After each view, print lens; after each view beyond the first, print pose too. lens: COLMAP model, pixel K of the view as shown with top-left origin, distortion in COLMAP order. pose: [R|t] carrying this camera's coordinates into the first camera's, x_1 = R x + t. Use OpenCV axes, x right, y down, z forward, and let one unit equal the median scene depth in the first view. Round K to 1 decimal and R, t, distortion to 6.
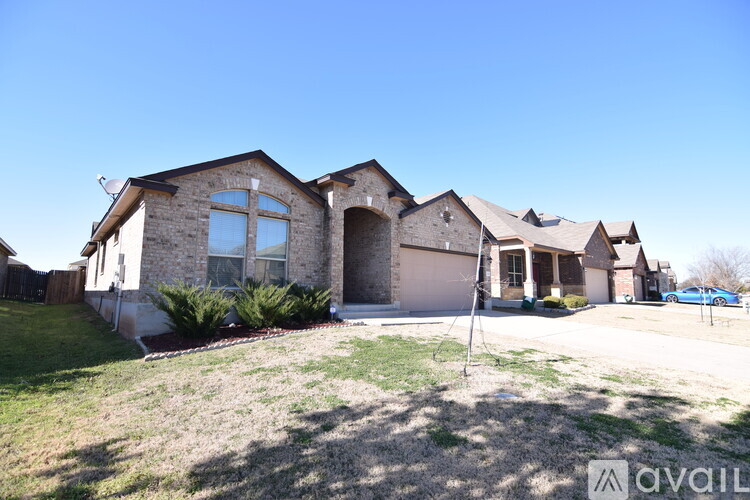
lens RADIAL K [[363.9, 0, 375.0], [0, 363.9, 250.0], [0, 0, 1]] dist [-0.002860, -0.000650]
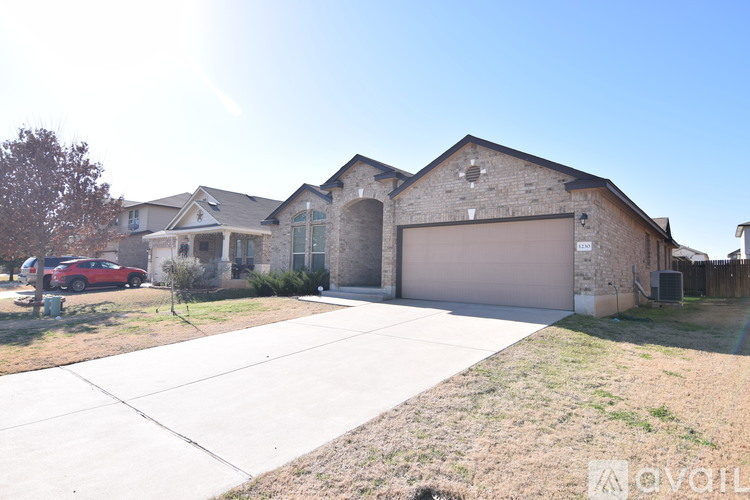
lens RADIAL K [[414.6, 0, 375.0], [0, 414.6, 250.0], [0, 0, 1]] dist [-0.000535, -0.000029]
pose [[0.144390, -0.063422, -0.987486, 1.255704], [0.093770, 0.994330, -0.050150, 0.105796], [0.985068, -0.085356, 0.149519, 0.875462]]
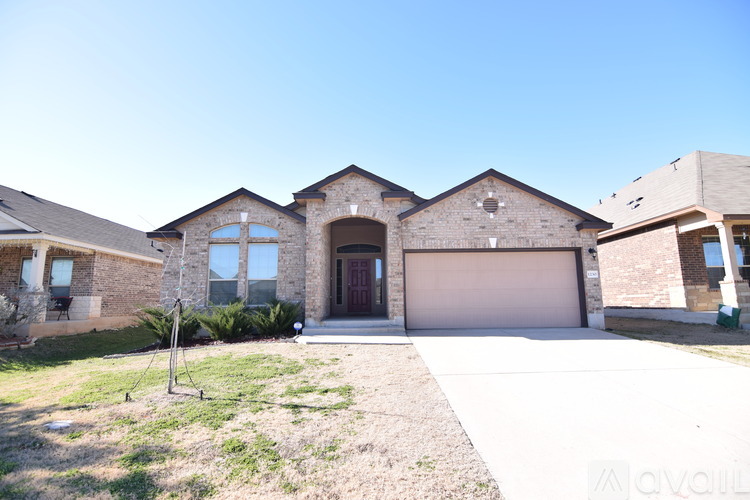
lens RADIAL K [[363.9, 0, 375.0], [0, 363.9, 250.0], [0, 0, 1]] dist [-0.002860, -0.000650]
pose [[0.752763, -0.113859, -0.648370, 0.649271], [0.097537, 0.993349, -0.061199, 0.033893], [0.651026, -0.017172, 0.758861, 0.332503]]
